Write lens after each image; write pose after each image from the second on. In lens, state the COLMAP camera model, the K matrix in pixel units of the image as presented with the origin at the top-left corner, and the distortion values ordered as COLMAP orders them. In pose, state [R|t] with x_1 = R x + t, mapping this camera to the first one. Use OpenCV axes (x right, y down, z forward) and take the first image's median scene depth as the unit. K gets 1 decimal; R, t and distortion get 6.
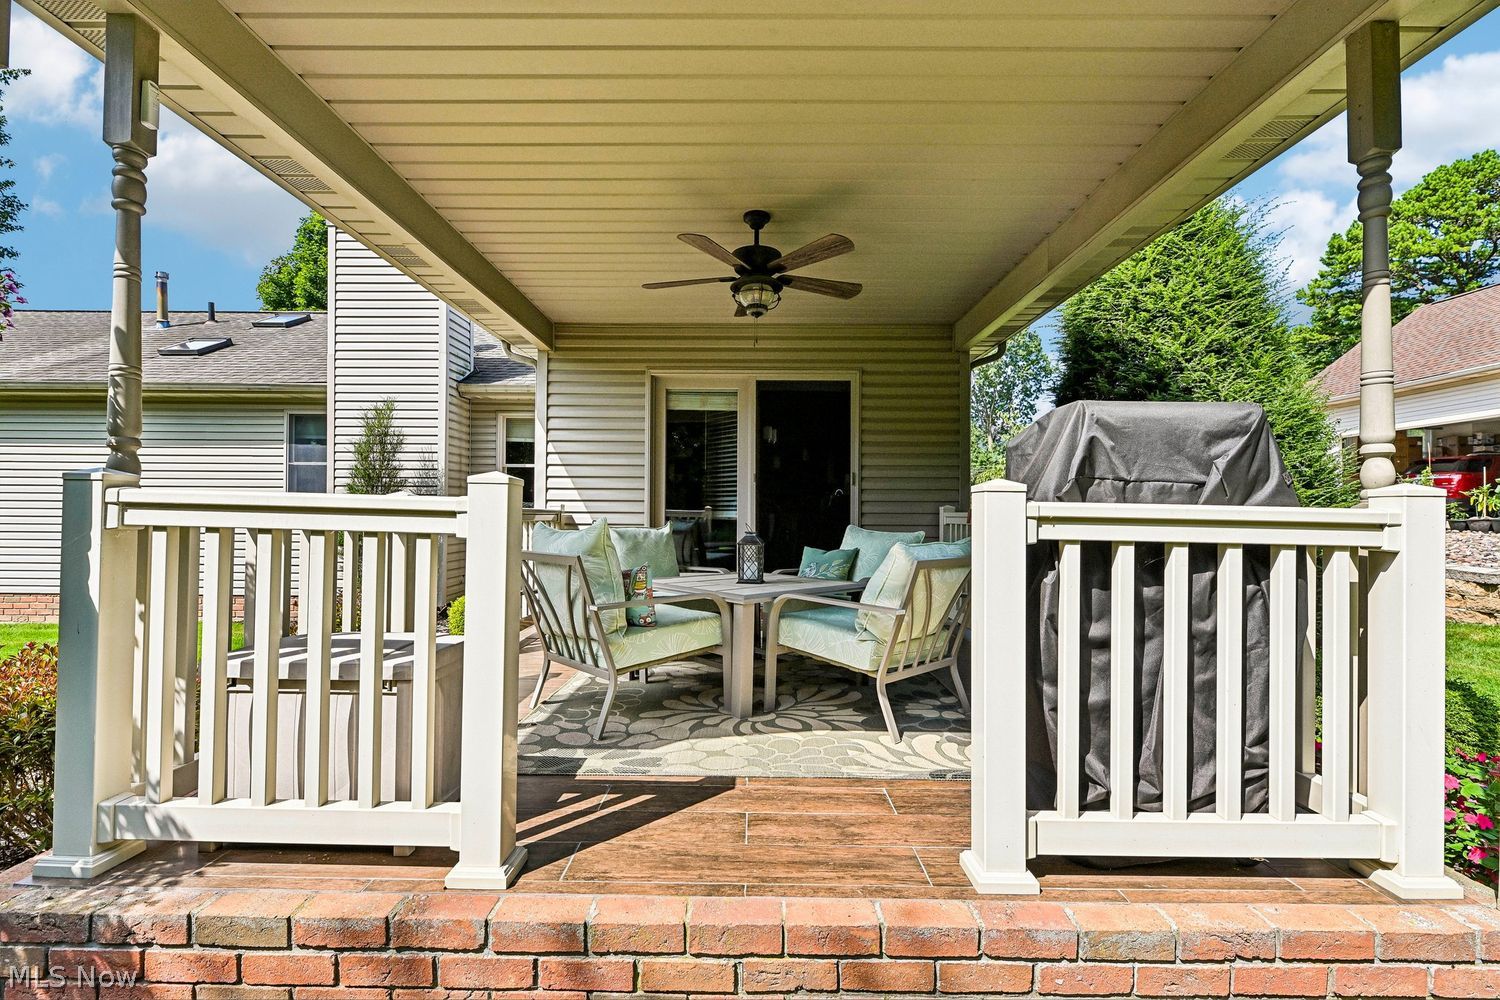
lens RADIAL K [[668.0, 0, 750.8], [0, 668.0, 508.0], [0, 0, 1]] dist [-0.000350, -0.003484]
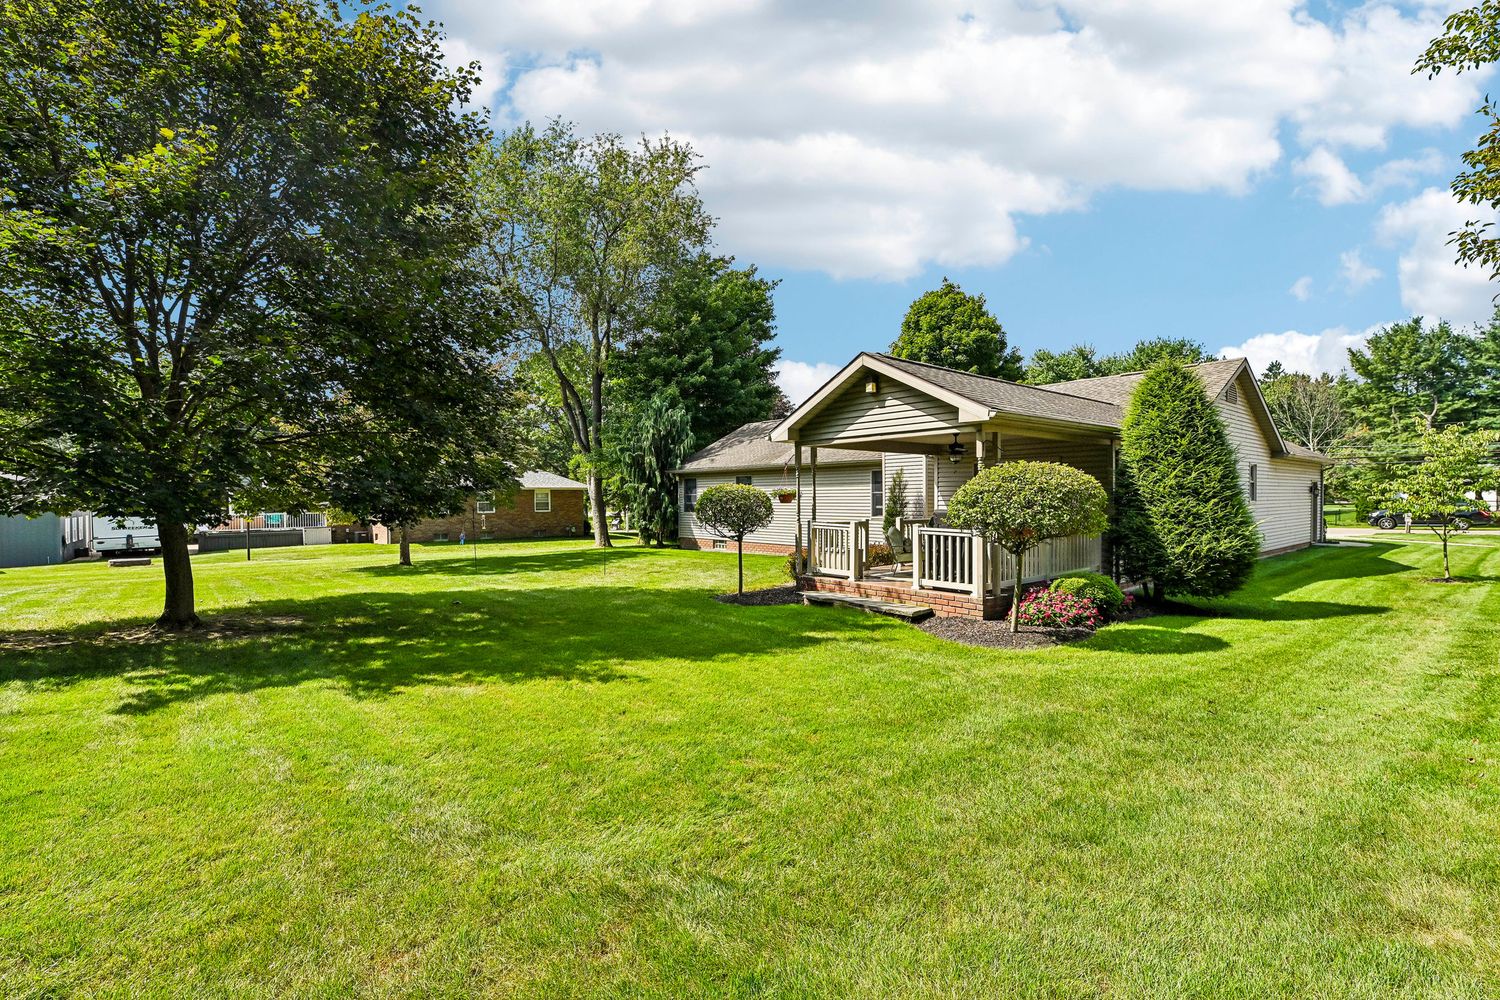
lens RADIAL K [[674.4, 0, 756.3], [0, 674.4, 509.6], [0, 0, 1]] dist [-0.004136, -0.001695]
pose [[0.651991, 0.001321, -0.758226, 1.897630], [0.019216, 0.999648, 0.018266, -0.145961], [0.757983, -0.026479, 0.651736, -1.914361]]
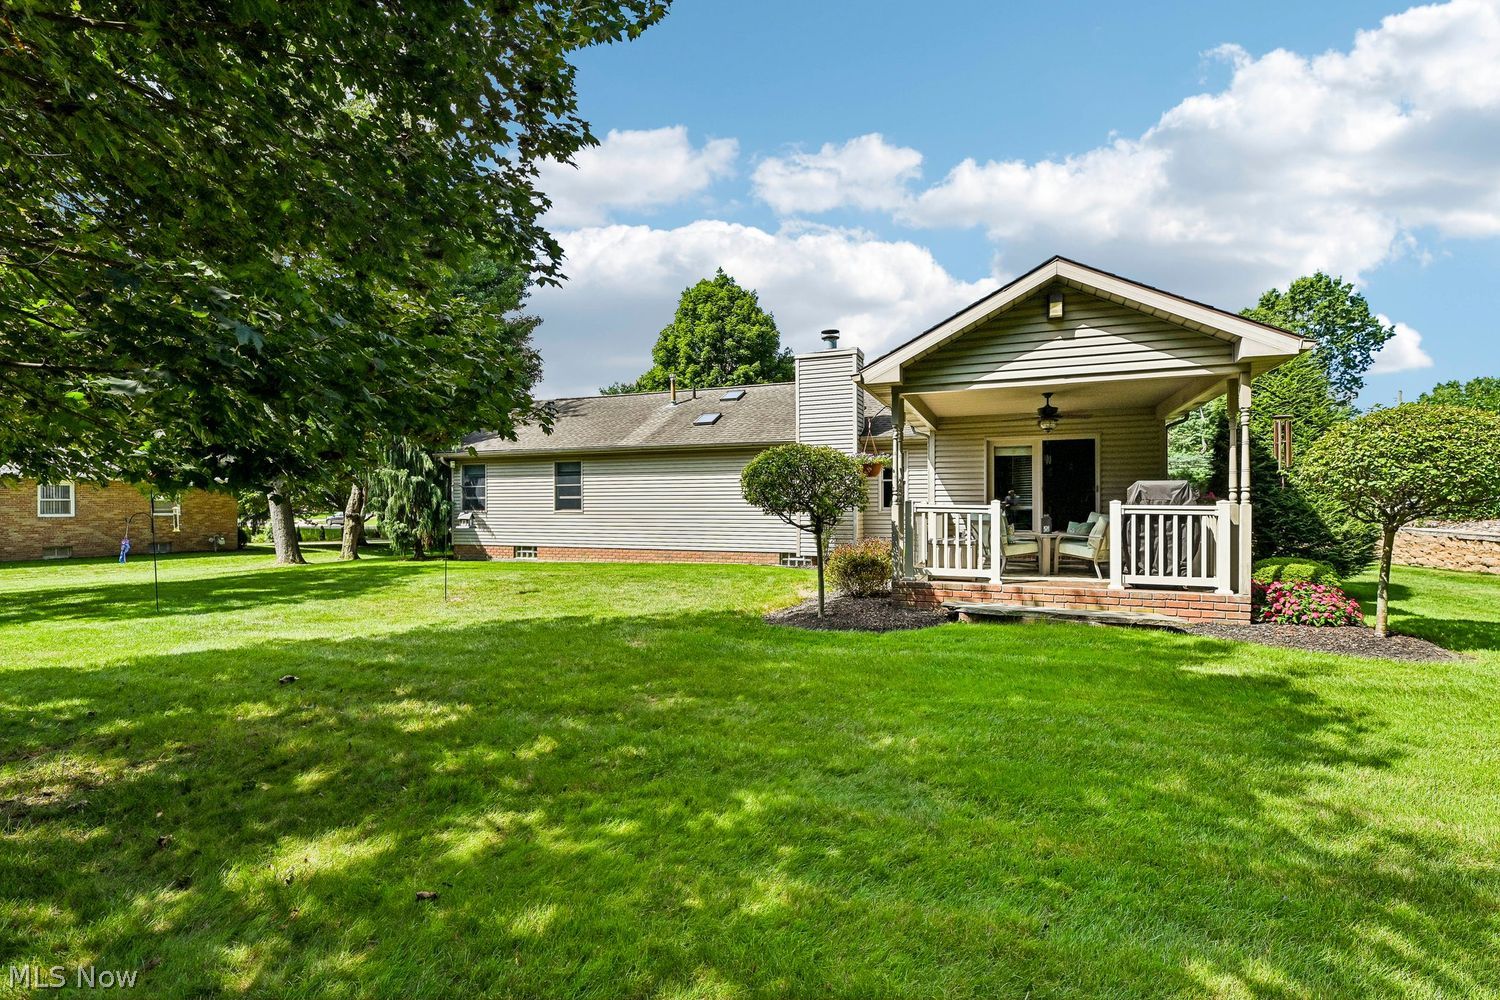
lens RADIAL K [[668.0, 0, 750.8], [0, 668.0, 508.0], [0, 0, 1]] dist [-0.000350, -0.003484]
pose [[0.931562, -0.010167, -0.363440, -0.129382], [0.014796, 0.999841, 0.009954, -0.034341], [0.363281, -0.014650, 0.931565, -1.891828]]
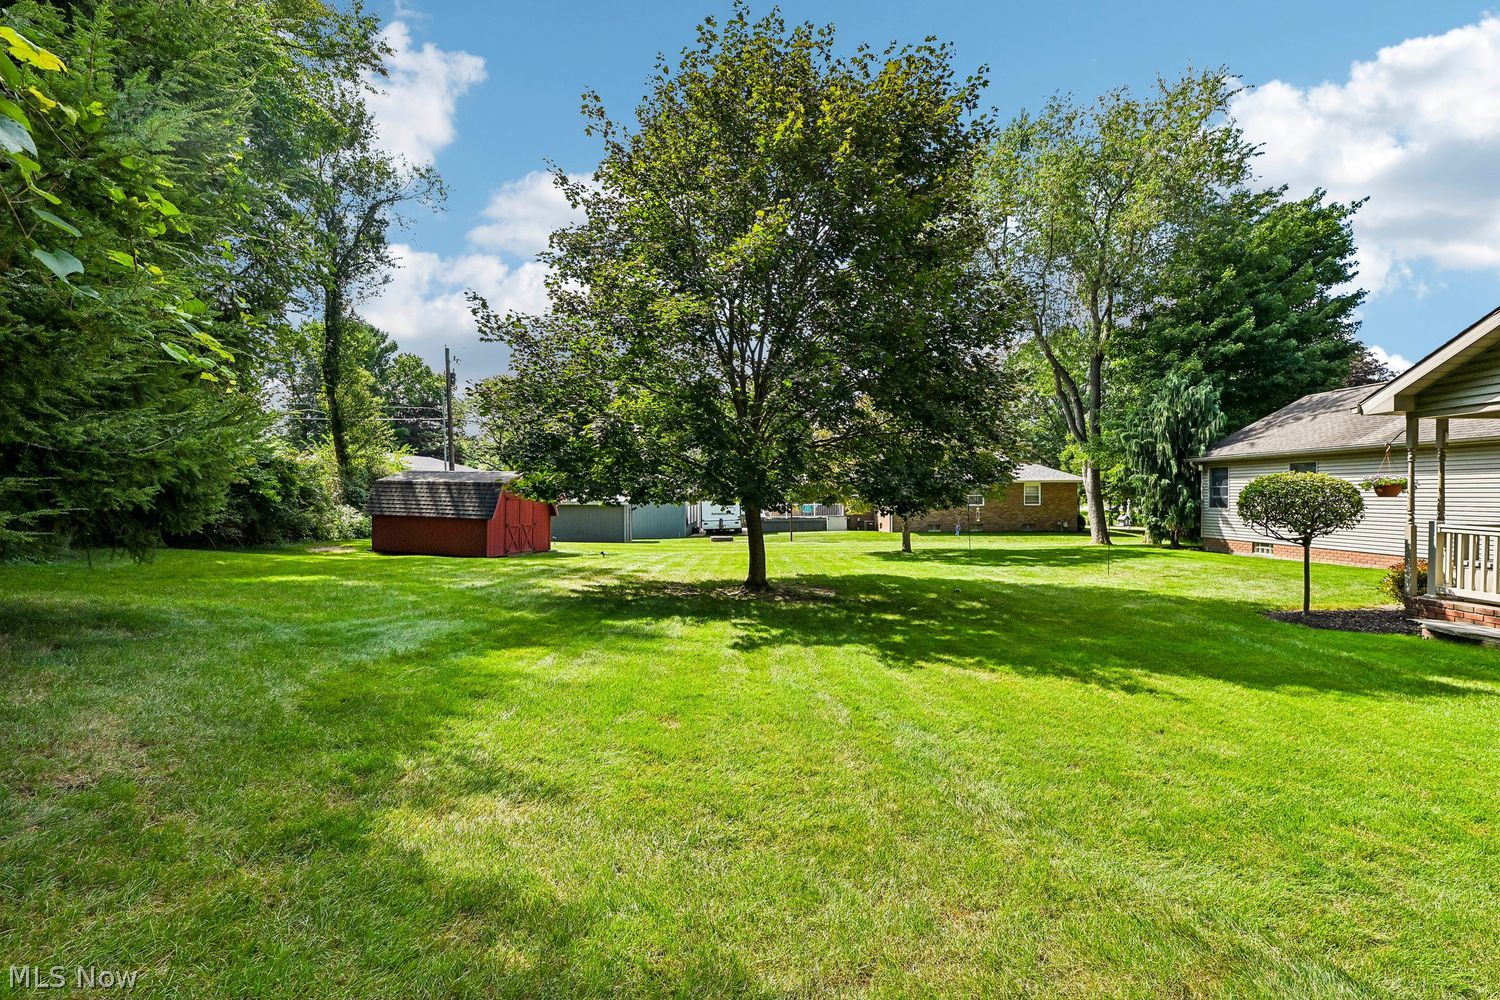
lens RADIAL K [[668.0, 0, 750.8], [0, 668.0, 508.0], [0, 0, 1]] dist [-0.000350, -0.003484]
pose [[0.010621, 0.012019, -0.999871, 1.872793], [0.017616, 0.999770, 0.012205, -0.144461], [0.999788, -0.017743, 0.010407, -1.984198]]
